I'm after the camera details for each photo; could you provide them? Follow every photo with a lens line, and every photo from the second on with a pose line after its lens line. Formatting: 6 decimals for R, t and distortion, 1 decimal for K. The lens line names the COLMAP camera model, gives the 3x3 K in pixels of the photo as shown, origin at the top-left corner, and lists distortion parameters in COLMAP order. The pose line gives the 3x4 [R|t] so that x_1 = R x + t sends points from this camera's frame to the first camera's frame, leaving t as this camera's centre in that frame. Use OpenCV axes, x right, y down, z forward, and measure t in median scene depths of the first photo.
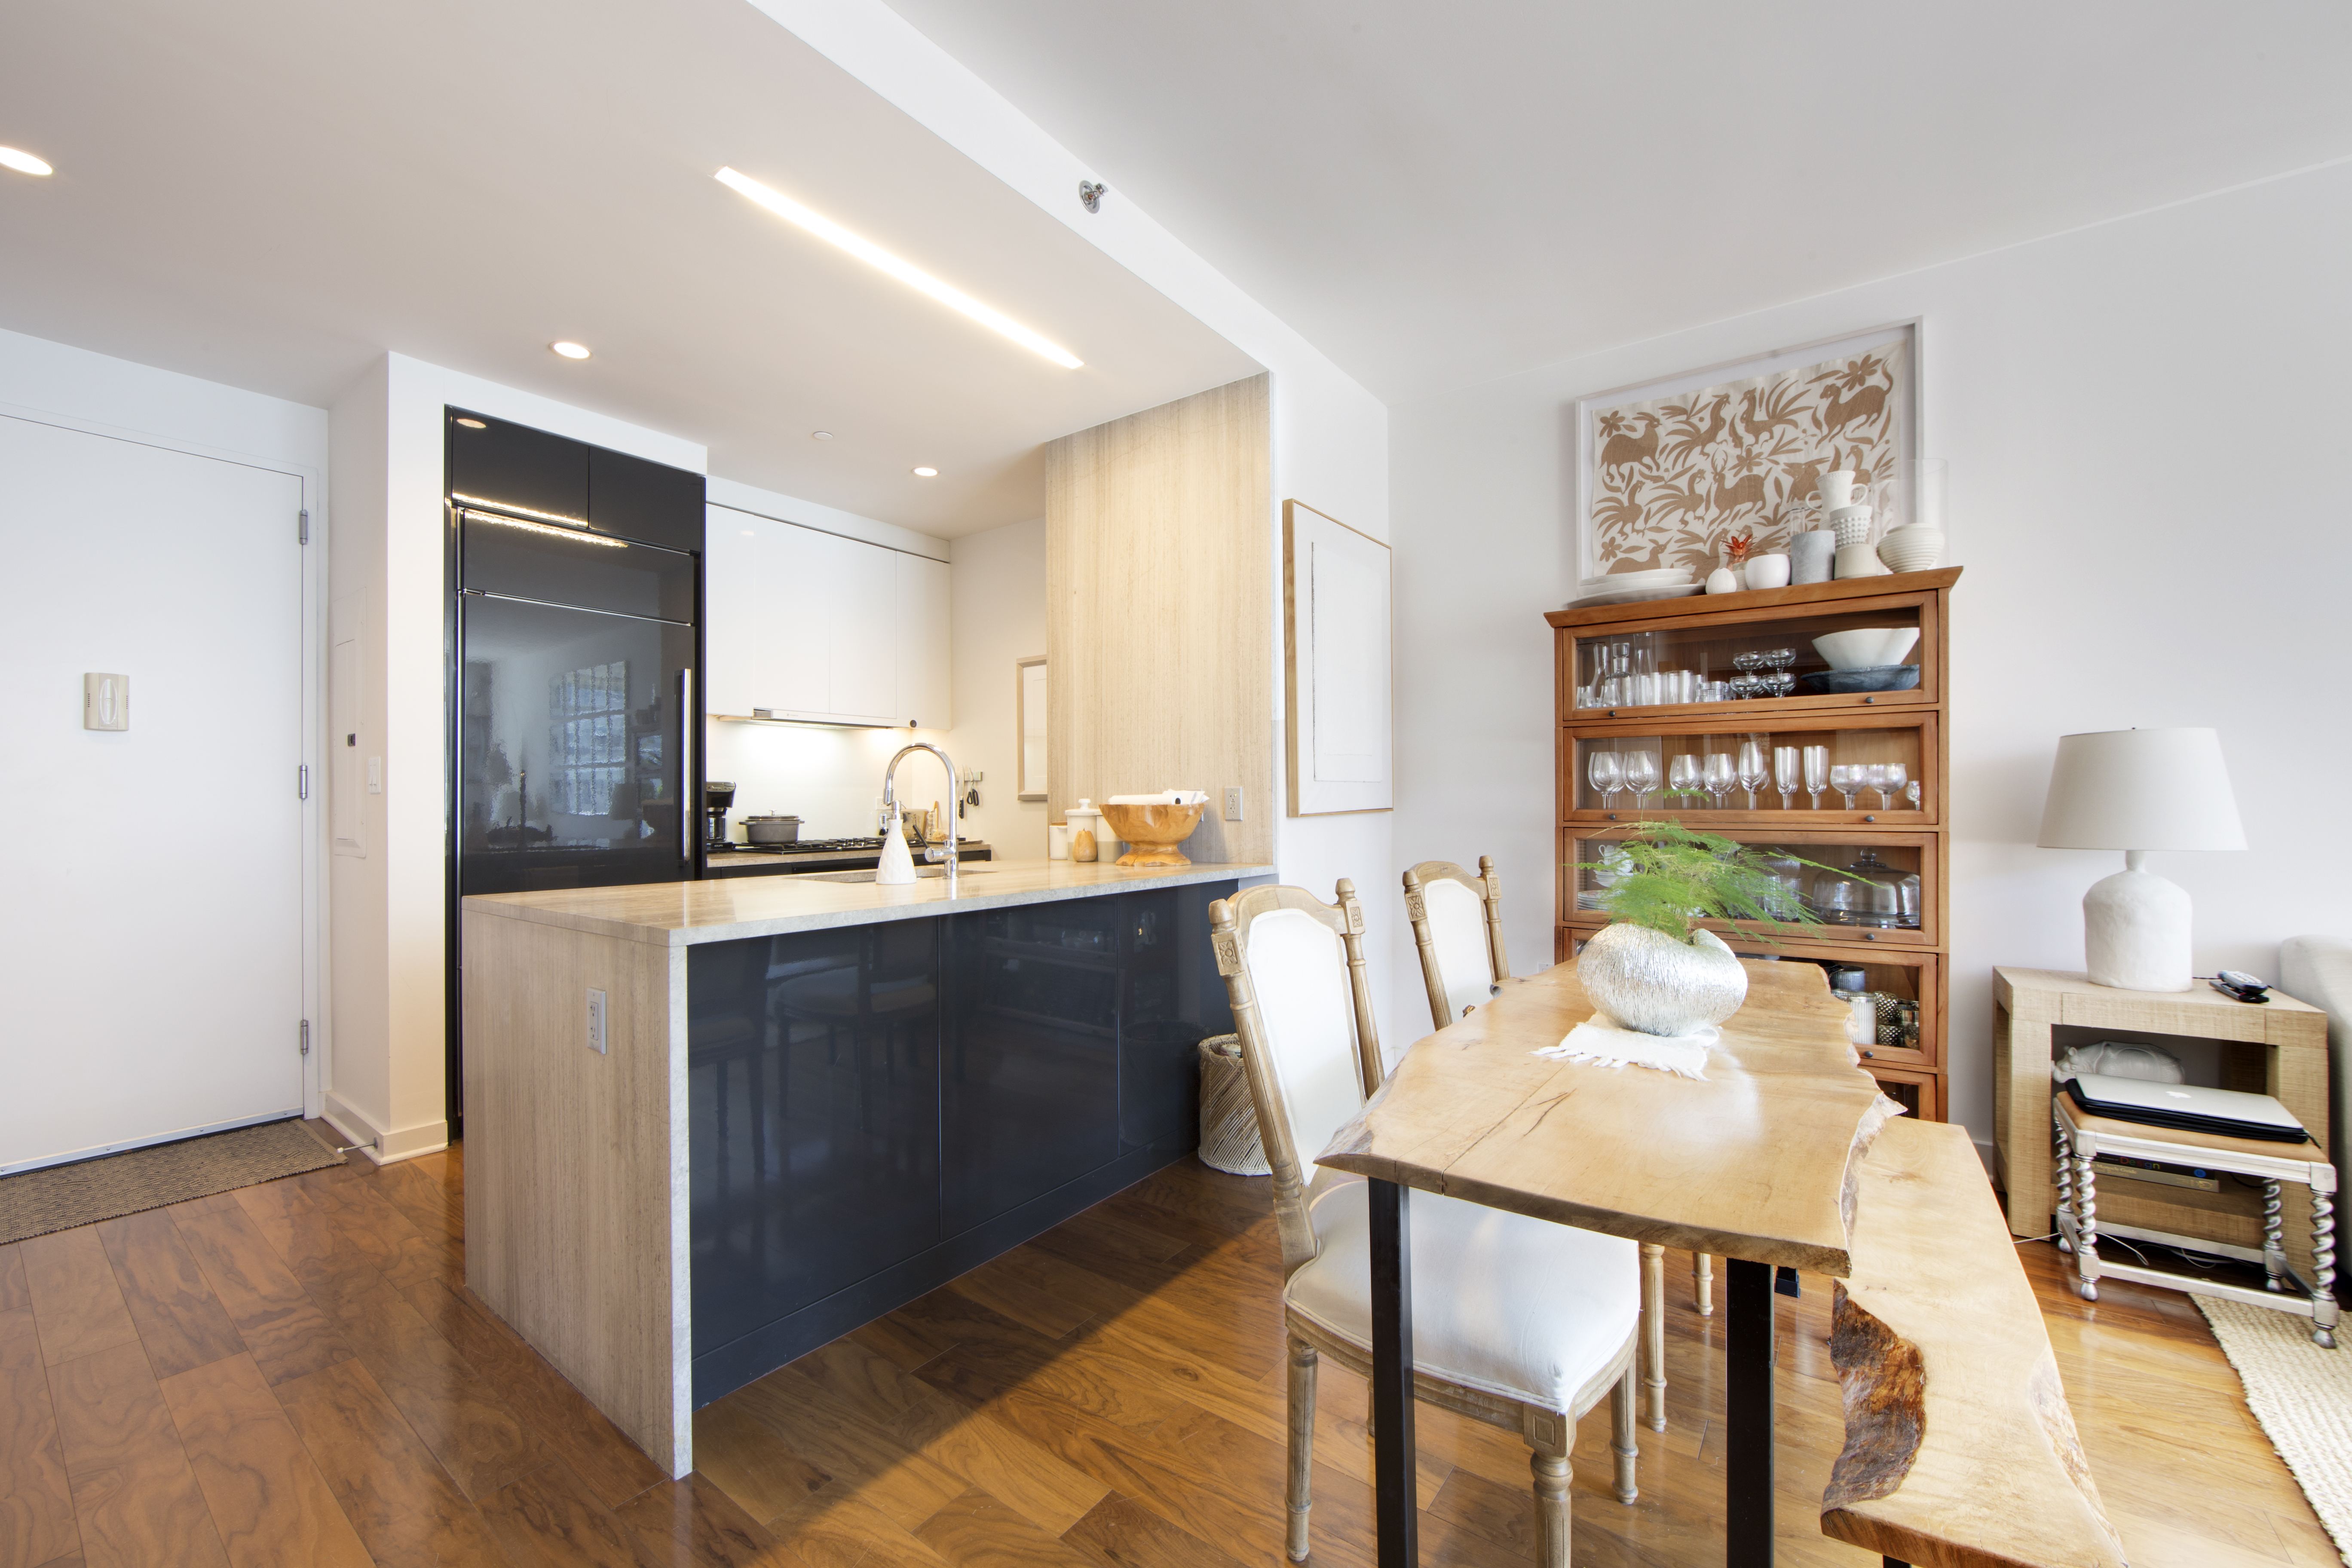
lens RADIAL K [[943.8, 0, 1178.5], [0, 943.8, 795.8], [0, 0, 1]] dist [-0.000382, -0.000076]
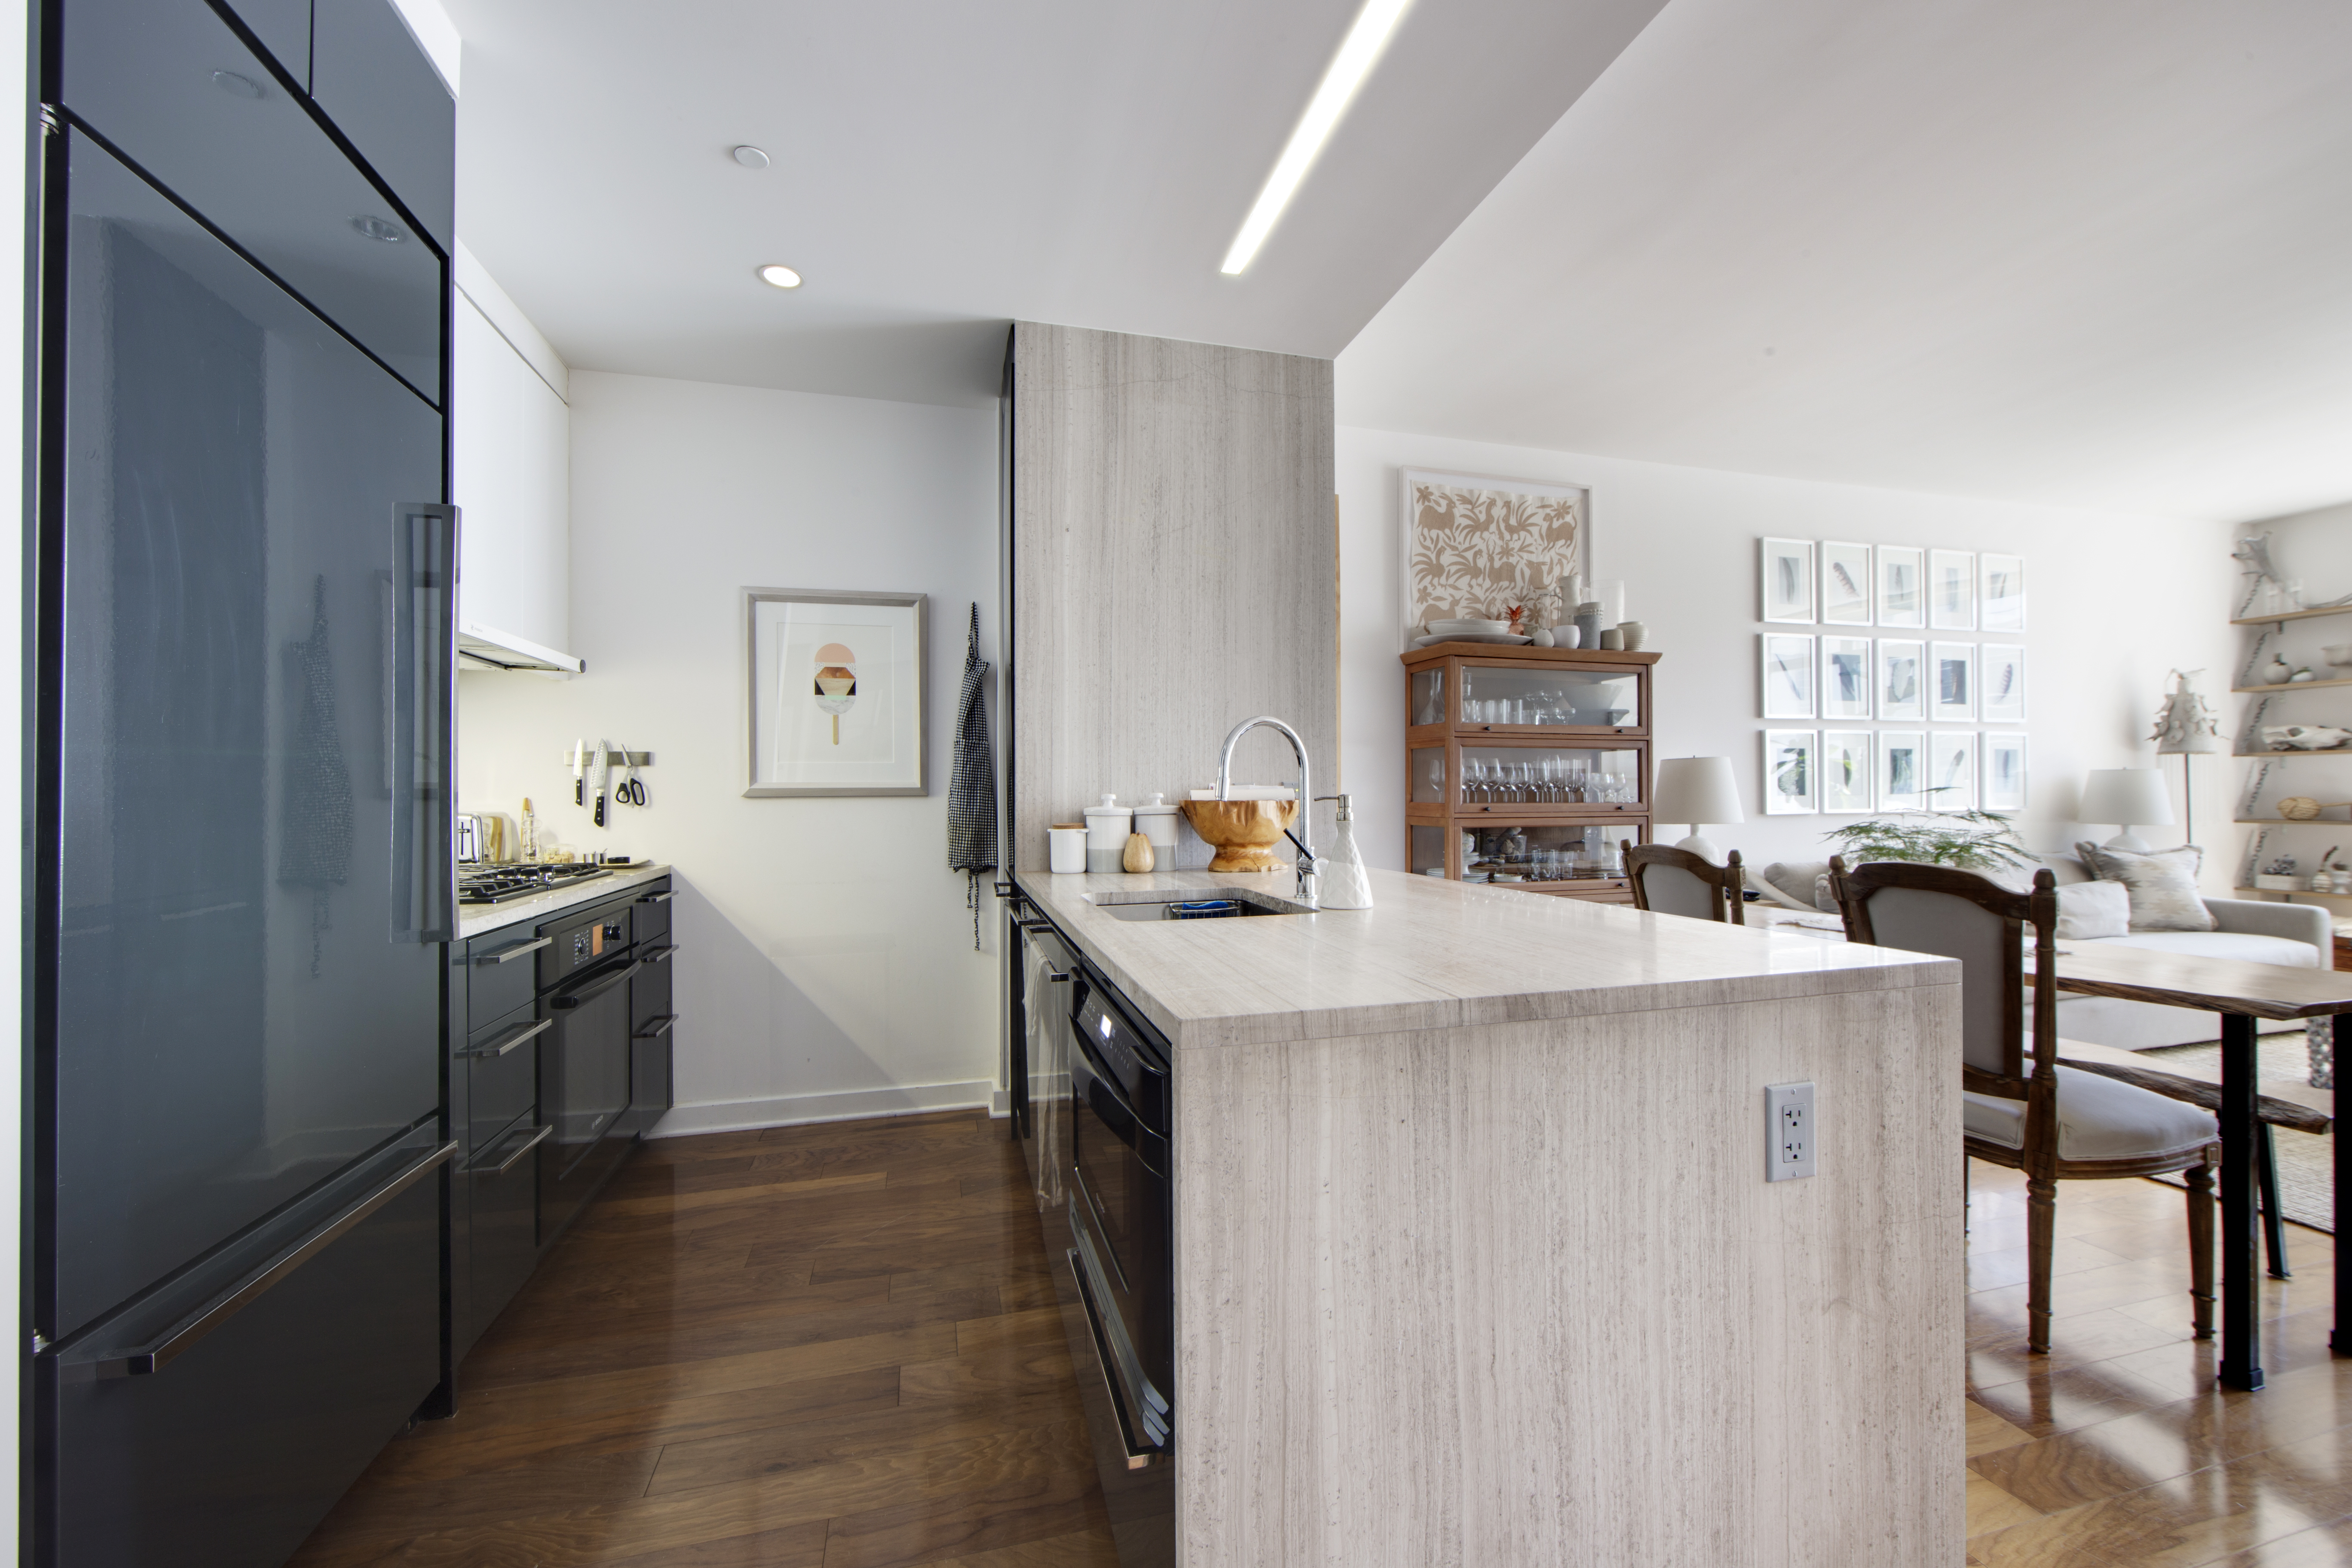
lens RADIAL K [[943.8, 0, 1187.1], [0, 943.8, 783.8], [0, 0, 1]] dist [-0.000382, -0.000076]
pose [[0.614436, 0.010516, 0.788897, -0.763893], [-0.002787, 0.999934, -0.011158, 0.003649], [-0.788962, 0.004657, 0.614425, 0.510770]]
